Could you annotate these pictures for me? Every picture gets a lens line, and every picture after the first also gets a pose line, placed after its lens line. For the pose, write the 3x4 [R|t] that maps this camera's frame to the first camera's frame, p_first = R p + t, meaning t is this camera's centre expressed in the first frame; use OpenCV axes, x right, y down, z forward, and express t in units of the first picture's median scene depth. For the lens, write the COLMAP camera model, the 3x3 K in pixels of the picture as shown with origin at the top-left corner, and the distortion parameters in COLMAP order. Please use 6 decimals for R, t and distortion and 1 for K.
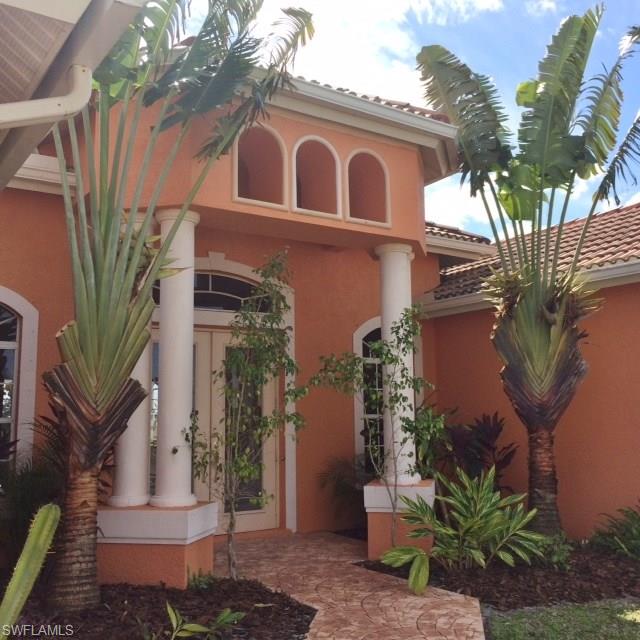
lens RADIAL K [[722.7, 0, 320.3], [0, 722.7, 319.6], [0, 0, 1]] dist [0.046651, 0.000000]
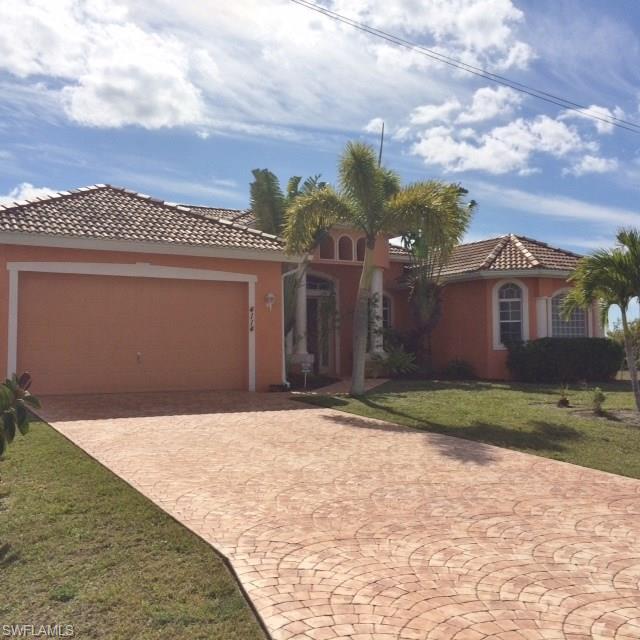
lens RADIAL K [[722.7, 0, 320.1], [0, 722.7, 320.3], [0, 0, 1]] dist [0.046651, 0.000000]
pose [[0.997301, 0.001033, -0.073412, 0.108335], [0.006367, 0.994917, 0.100501, -0.201709], [0.073142, -0.100697, 0.992225, -1.980071]]
